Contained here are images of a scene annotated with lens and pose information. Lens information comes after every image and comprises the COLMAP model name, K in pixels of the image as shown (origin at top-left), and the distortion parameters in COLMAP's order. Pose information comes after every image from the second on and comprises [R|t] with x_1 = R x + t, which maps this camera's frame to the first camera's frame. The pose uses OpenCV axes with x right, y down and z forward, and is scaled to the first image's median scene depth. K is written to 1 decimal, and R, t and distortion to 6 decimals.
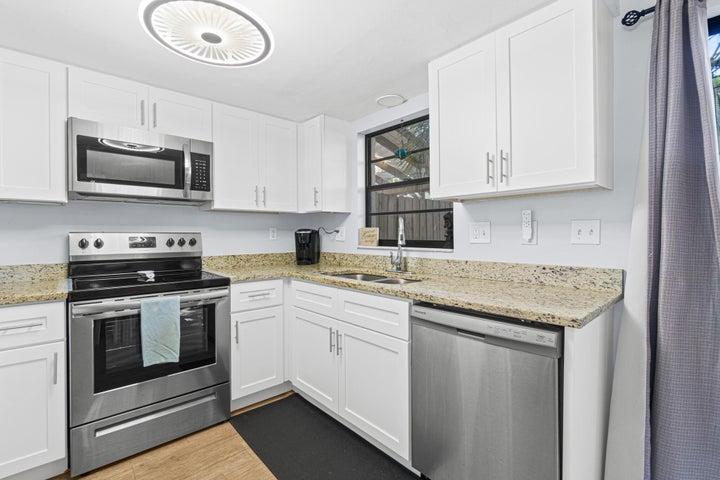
lens RADIAL K [[328.6, 0, 361.7], [0, 328.6, 237.8], [0, 0, 1]] dist [-0.002301, 0.000116]
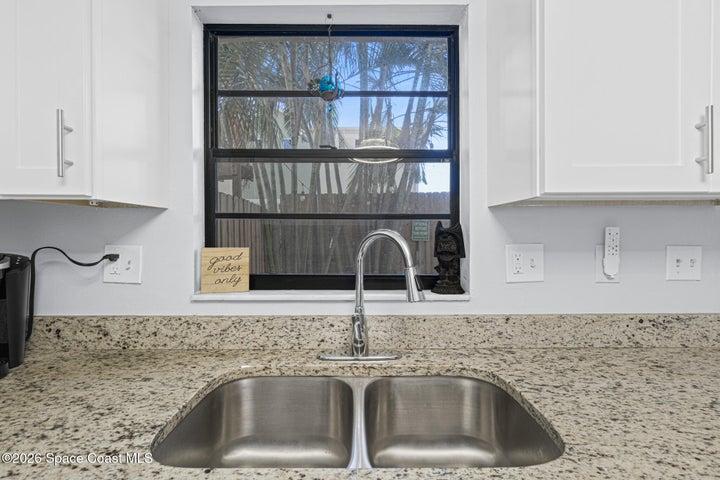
lens RADIAL K [[328.6, 0, 357.6], [0, 328.6, 241.2], [0, 0, 1]] dist [-0.002301, 0.000116]
pose [[0.674971, -0.009944, 0.737777, -0.173382], [0.005789, 0.999950, 0.008182, -0.042773], [-0.737821, -0.001251, 0.674995, 0.608850]]
